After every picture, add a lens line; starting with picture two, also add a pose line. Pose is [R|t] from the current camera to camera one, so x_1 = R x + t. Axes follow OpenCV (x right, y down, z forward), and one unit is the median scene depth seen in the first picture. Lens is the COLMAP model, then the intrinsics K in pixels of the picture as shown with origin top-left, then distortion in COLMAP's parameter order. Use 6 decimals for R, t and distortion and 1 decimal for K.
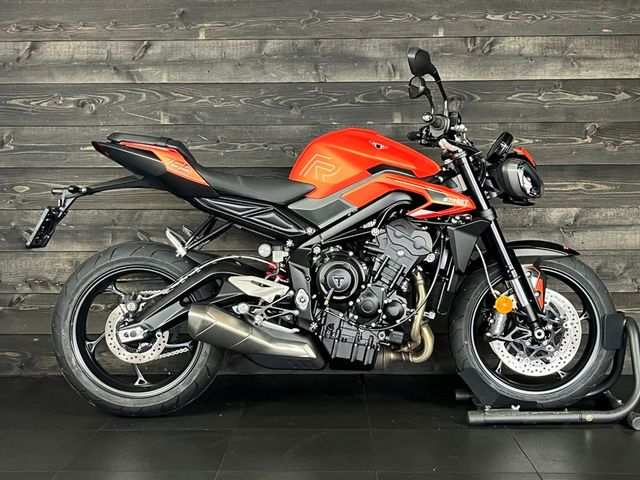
lens RADIAL K [[918.5, 0, 320.0], [0, 918.5, 240.0], [0, 0, 1]] dist [0.019705, -0.027772]
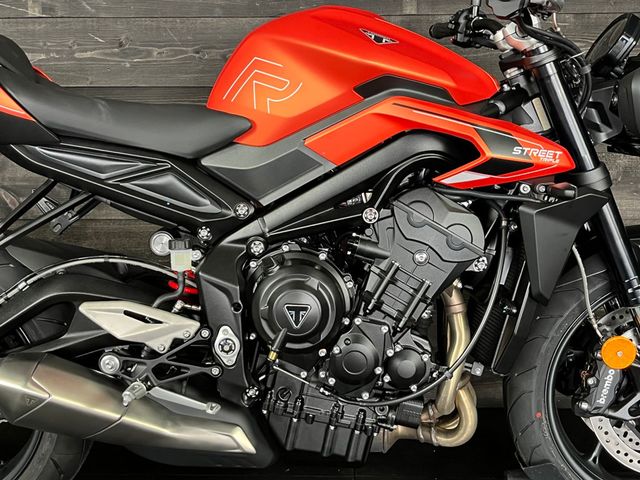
lens RADIAL K [[775.0, 0, 320.0], [0, 775.0, 240.0], [0, 0, 1]] dist [0.014750, -0.038505]
pose [[0.999927, 0.002199, -0.011873, 0.037134], [-0.000906, 0.994166, 0.107857, -0.040007], [0.012041, -0.107838, 0.994096, 0.571565]]
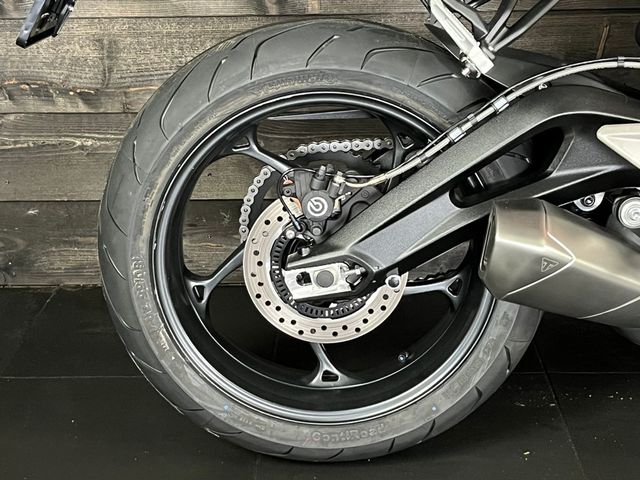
lens RADIAL K [[1155.3, 0, 320.0], [0, 1155.3, 240.0], [0, 0, 1]] dist [0.198270, 0.012690]
pose [[0.999793, -0.007330, -0.018986, -0.193587], [0.011868, 0.967840, 0.251288, -0.031009], [0.016534, -0.251462, 0.967726, 0.541808]]
